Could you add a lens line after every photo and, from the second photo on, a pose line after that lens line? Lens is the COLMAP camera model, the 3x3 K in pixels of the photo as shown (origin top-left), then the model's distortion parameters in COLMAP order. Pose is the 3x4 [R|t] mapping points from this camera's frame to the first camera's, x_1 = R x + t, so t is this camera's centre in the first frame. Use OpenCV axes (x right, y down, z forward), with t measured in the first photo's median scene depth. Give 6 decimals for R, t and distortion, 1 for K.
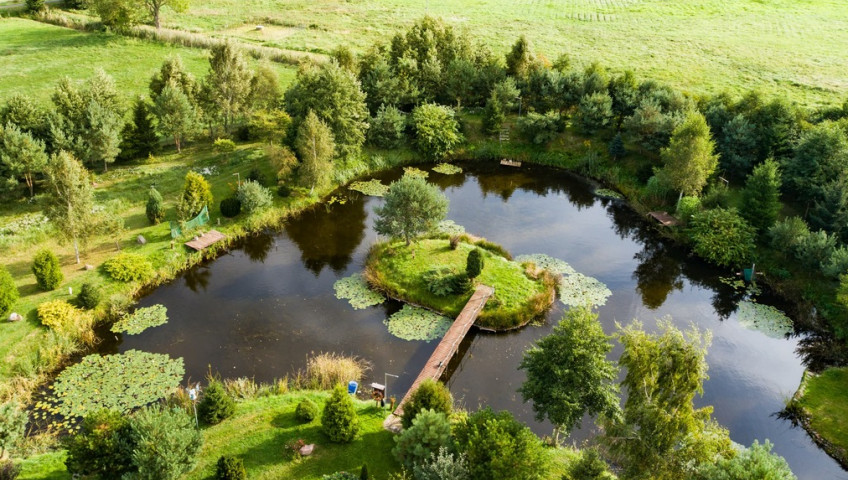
lens RADIAL K [[580.3, 0, 422.4], [0, 580.3, 236.4], [0, 0, 1]] dist [-0.014855, 0.011541]
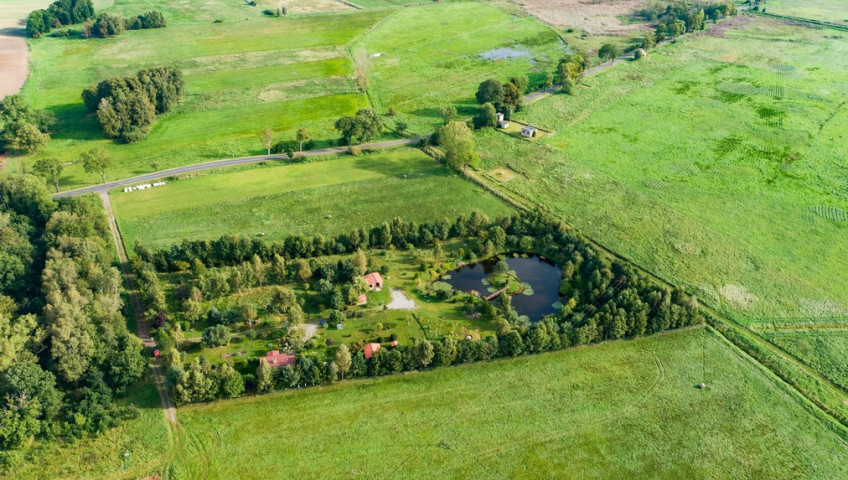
lens RADIAL K [[580.3, 0, 422.4], [0, 580.3, 236.4], [0, 0, 1]] dist [-0.014855, 0.011541]
pose [[0.879844, 0.199218, -0.431494, 1.260775], [-0.188297, 0.979728, 0.068383, -0.444333], [0.436370, 0.021083, 0.899520, -3.175307]]
